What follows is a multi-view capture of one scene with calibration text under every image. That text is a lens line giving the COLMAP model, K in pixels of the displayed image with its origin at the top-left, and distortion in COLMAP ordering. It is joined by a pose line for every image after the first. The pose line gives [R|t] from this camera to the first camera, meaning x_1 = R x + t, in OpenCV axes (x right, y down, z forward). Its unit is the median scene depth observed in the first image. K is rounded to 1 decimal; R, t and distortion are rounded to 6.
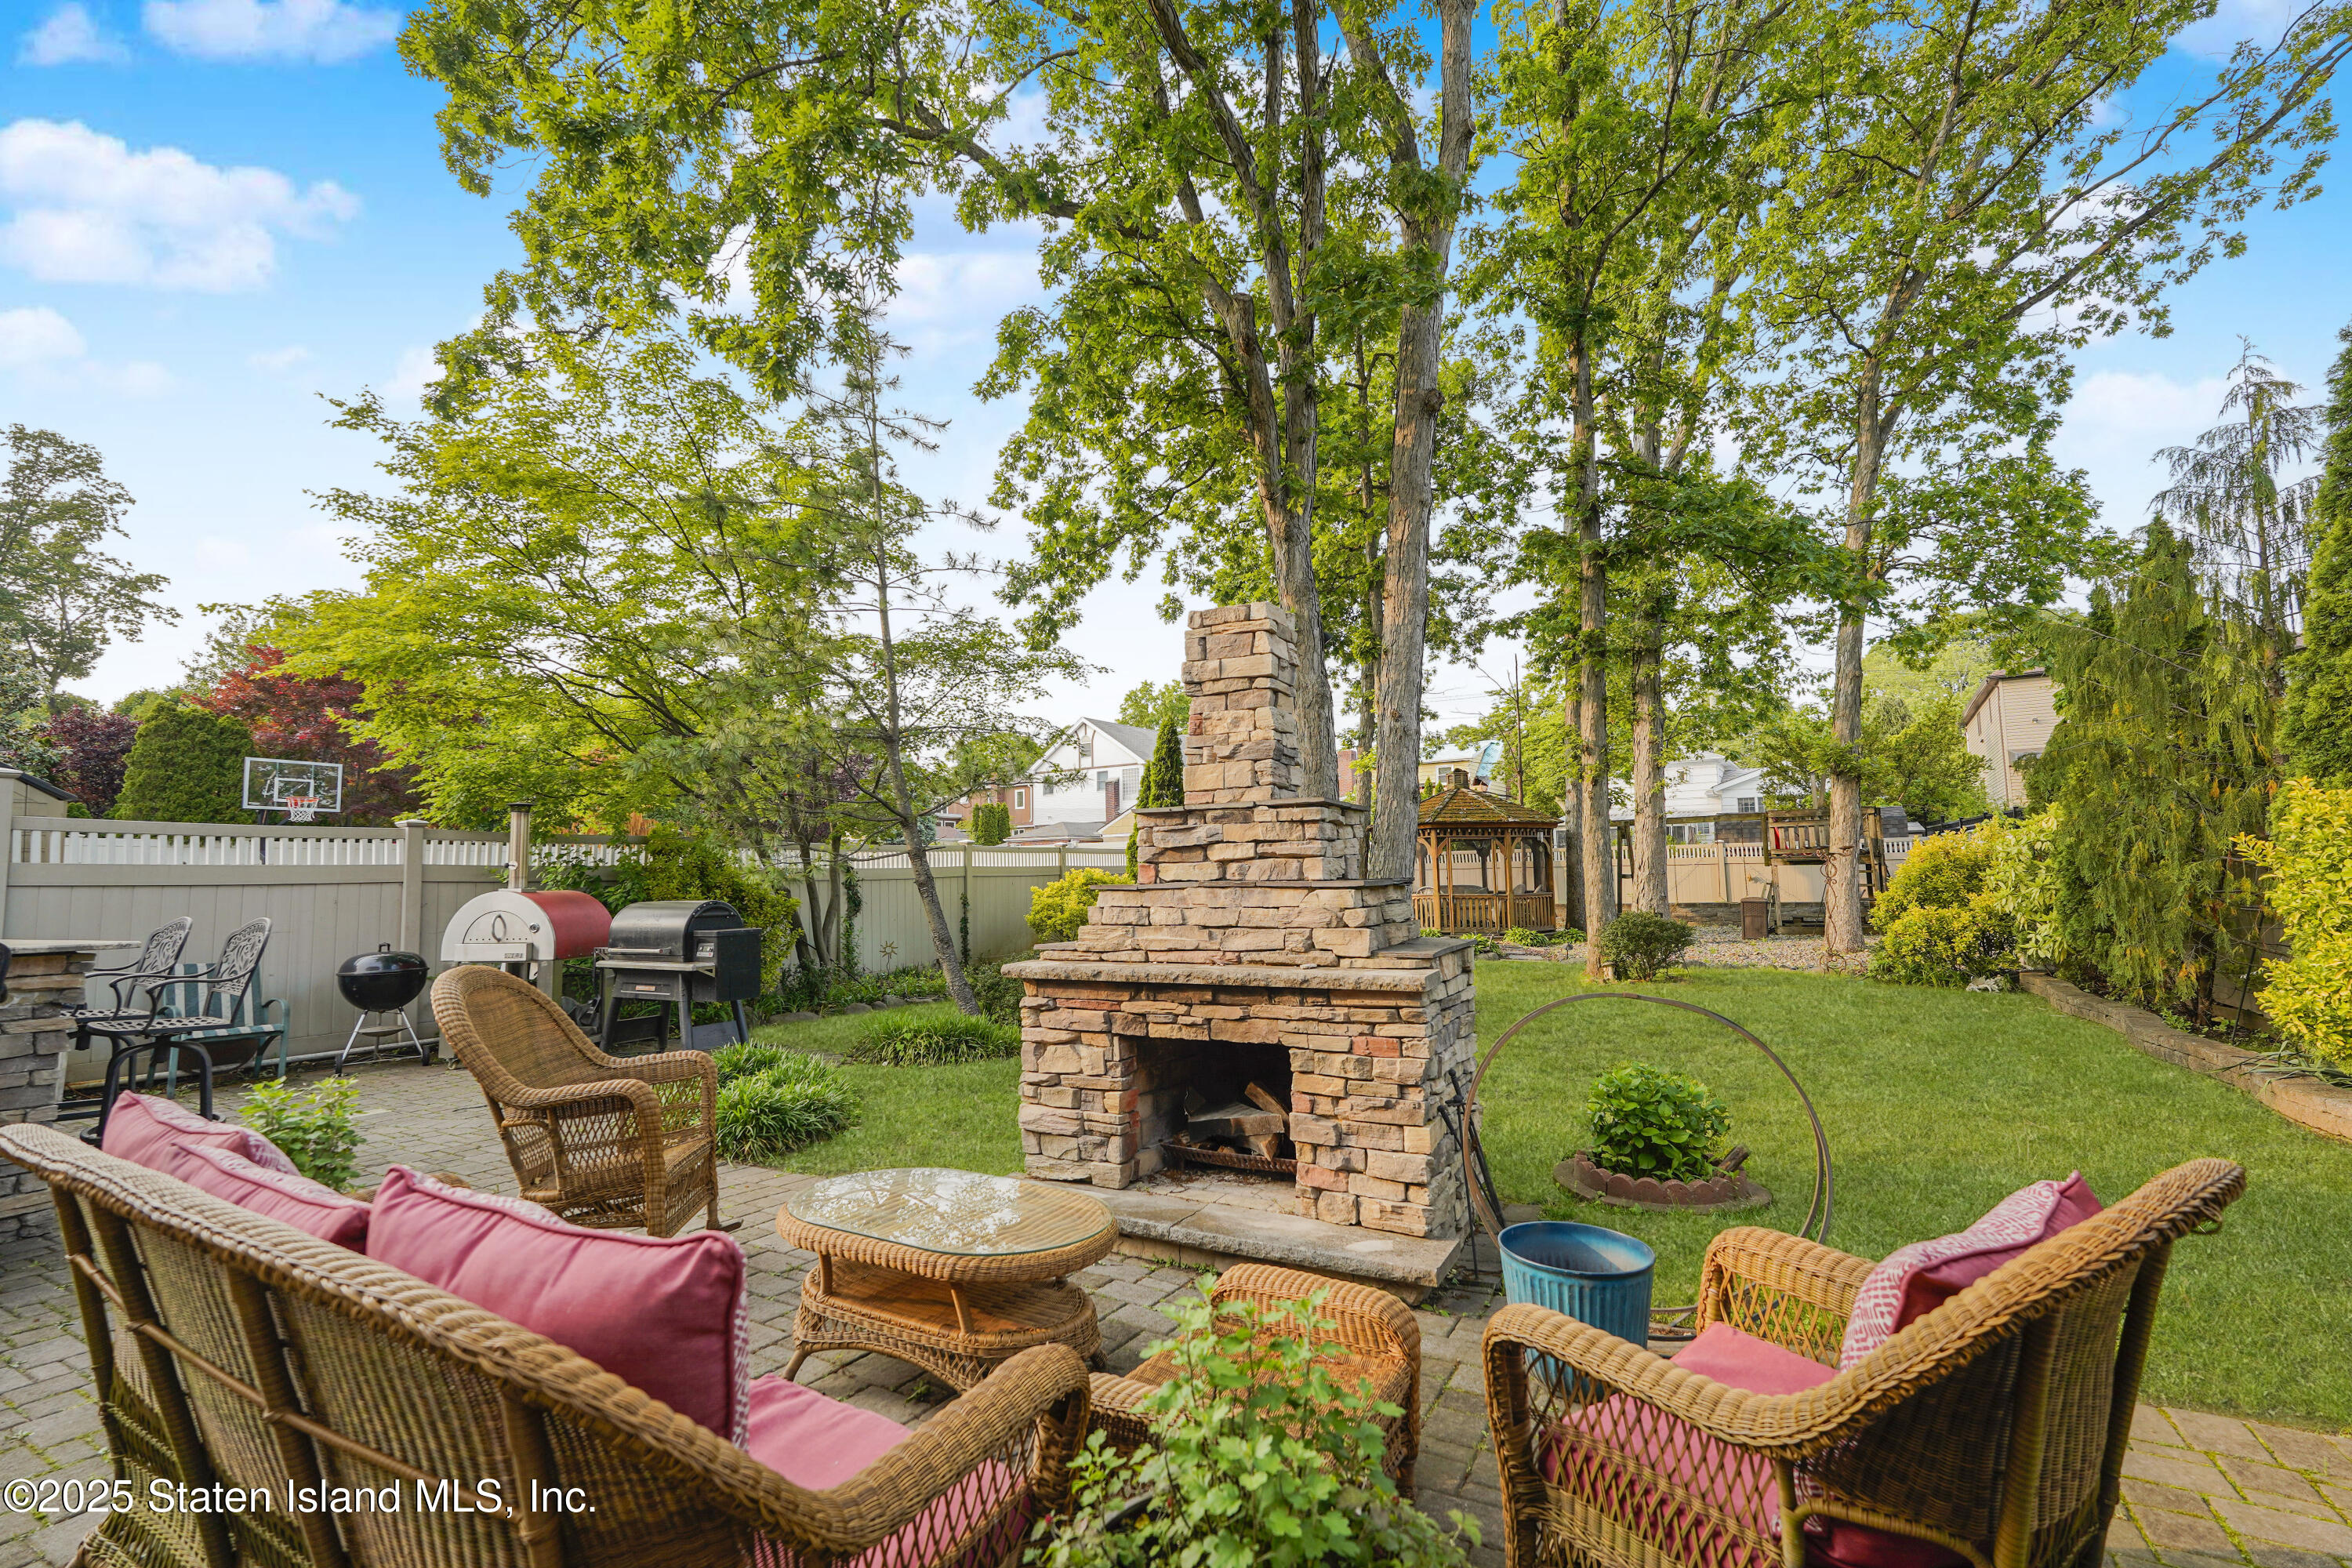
lens RADIAL K [[1038.9, 0, 1177.7], [0, 1038.9, 784.9], [0, 0, 1]] dist [-0.011878, 0.008130]
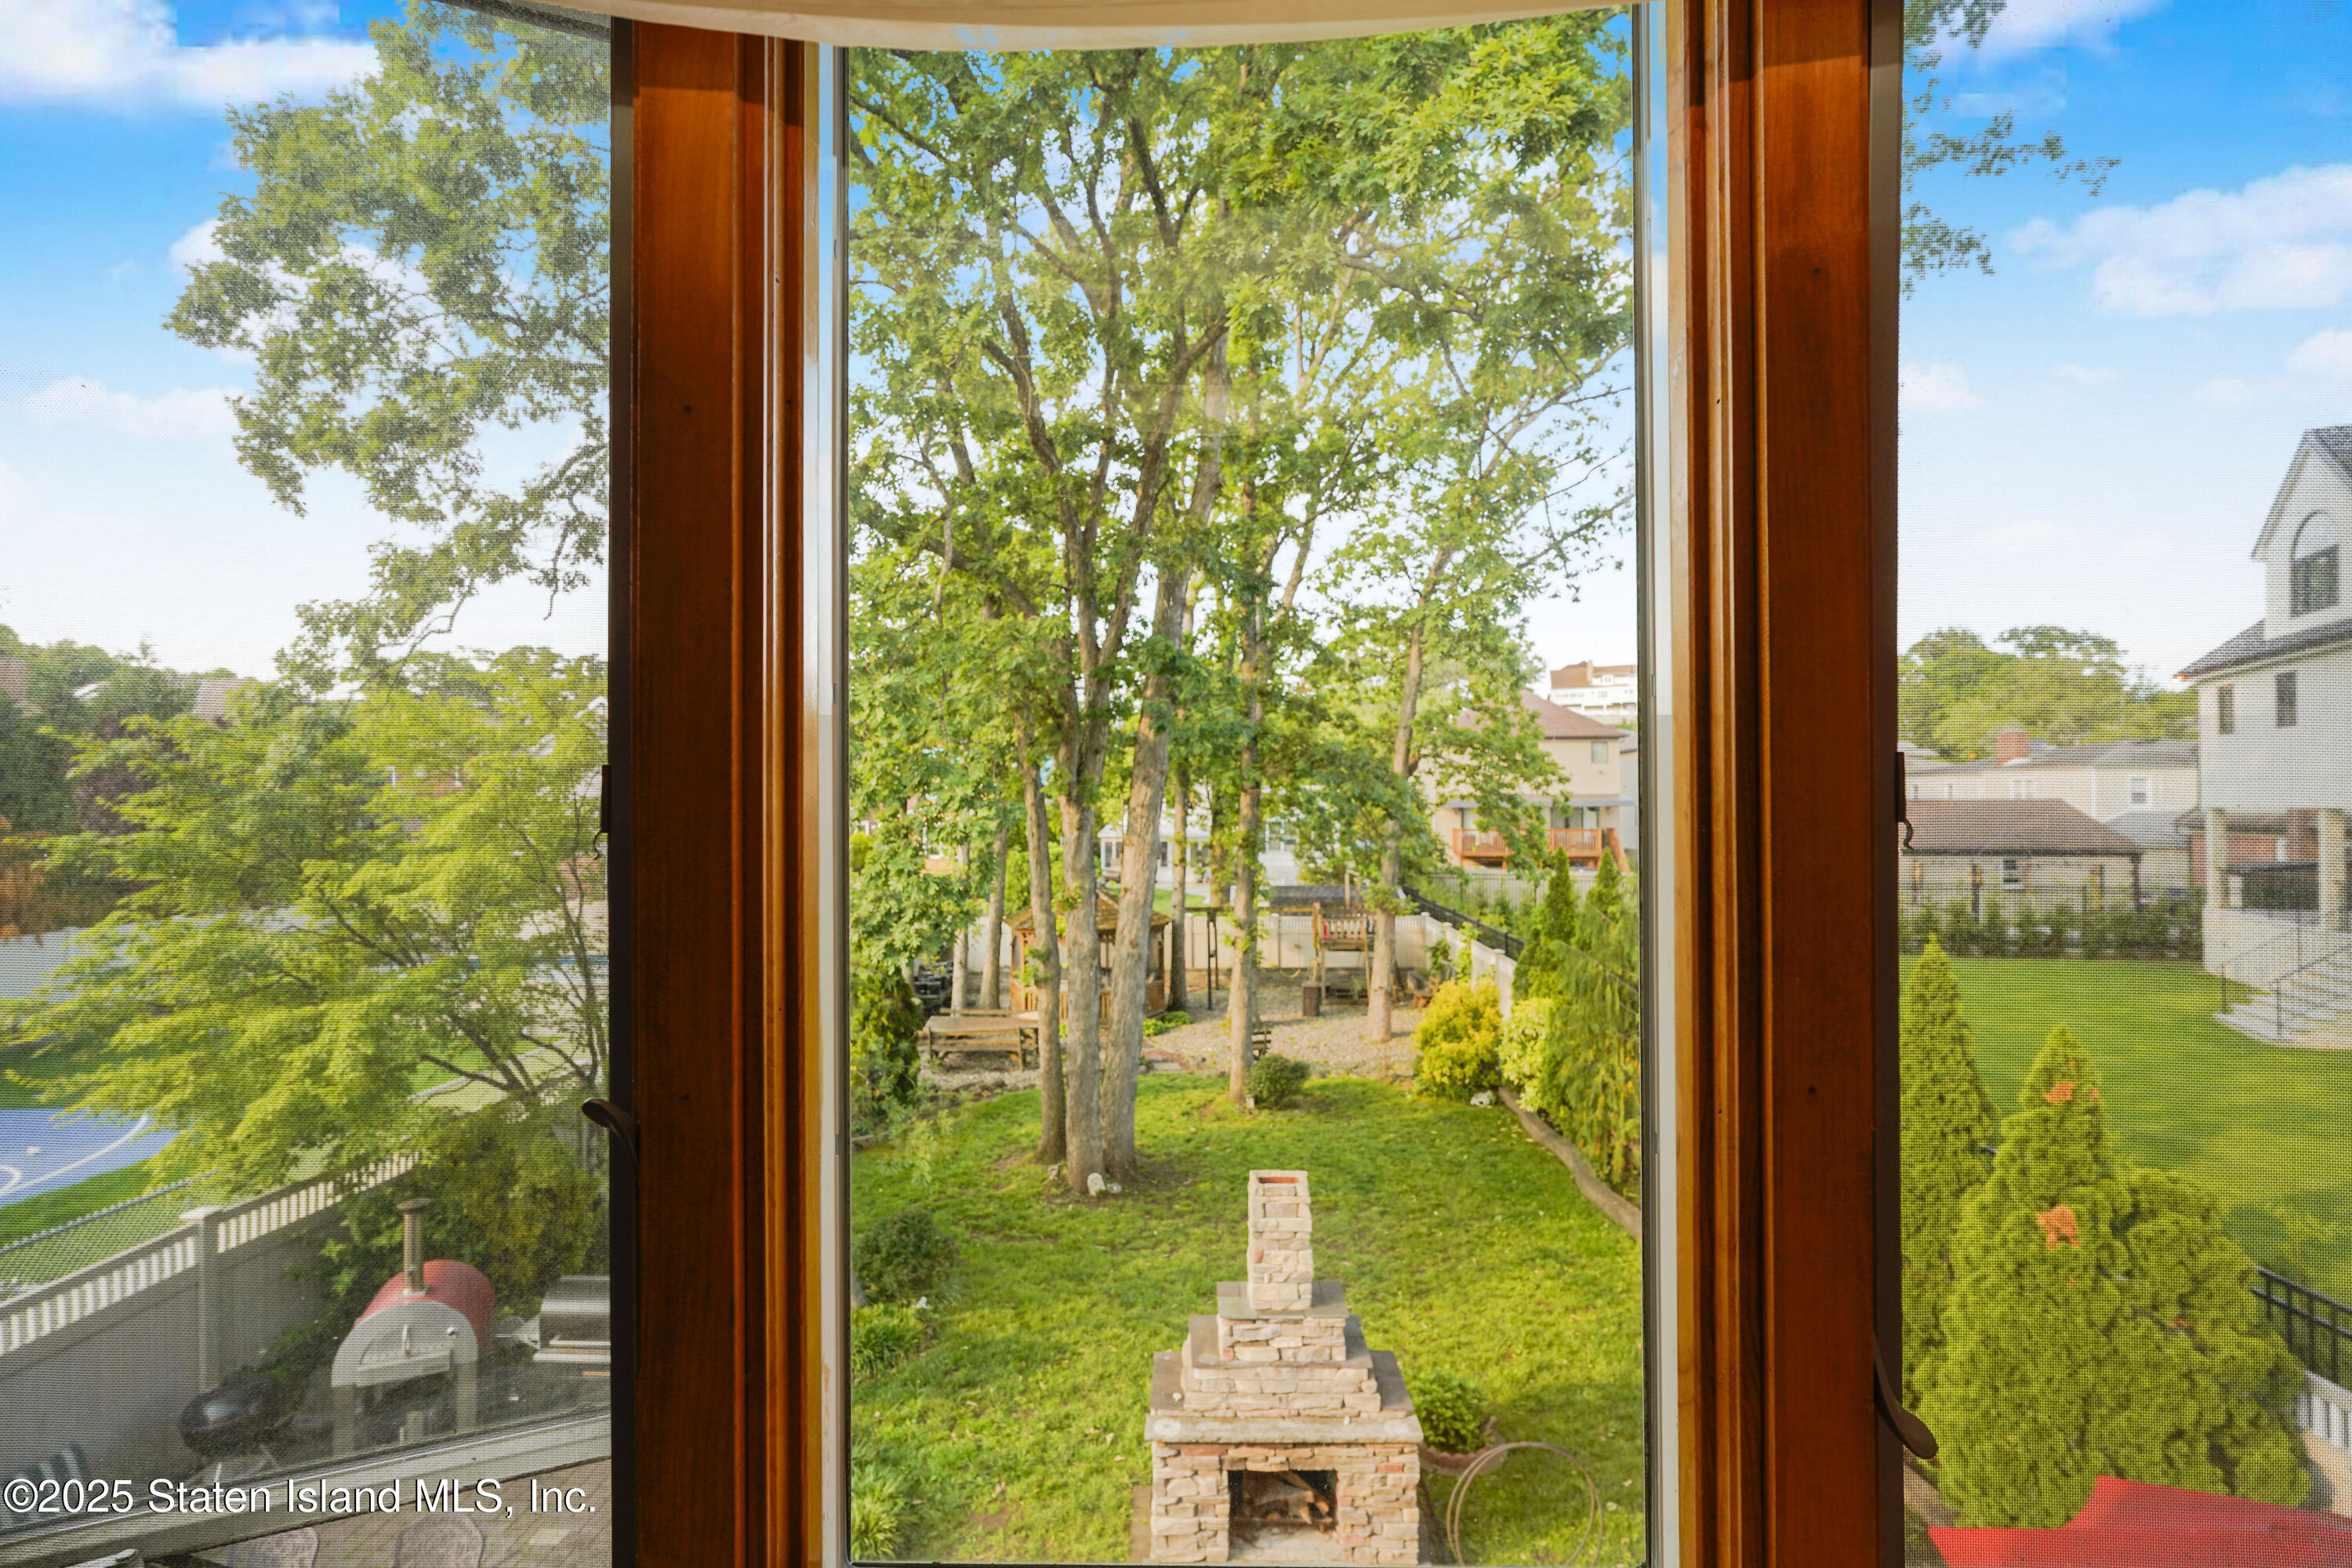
lens RADIAL K [[1060.2, 0, 1187.8], [0, 1060.2, 785.6], [0, 0, 1]] dist [-0.012535, 0.009544]
pose [[0.887539, 0.023174, 0.460150, -0.423949], [-0.052462, 0.997322, 0.050962, -0.430608], [-0.457736, -0.069371, 0.886378, -0.174654]]
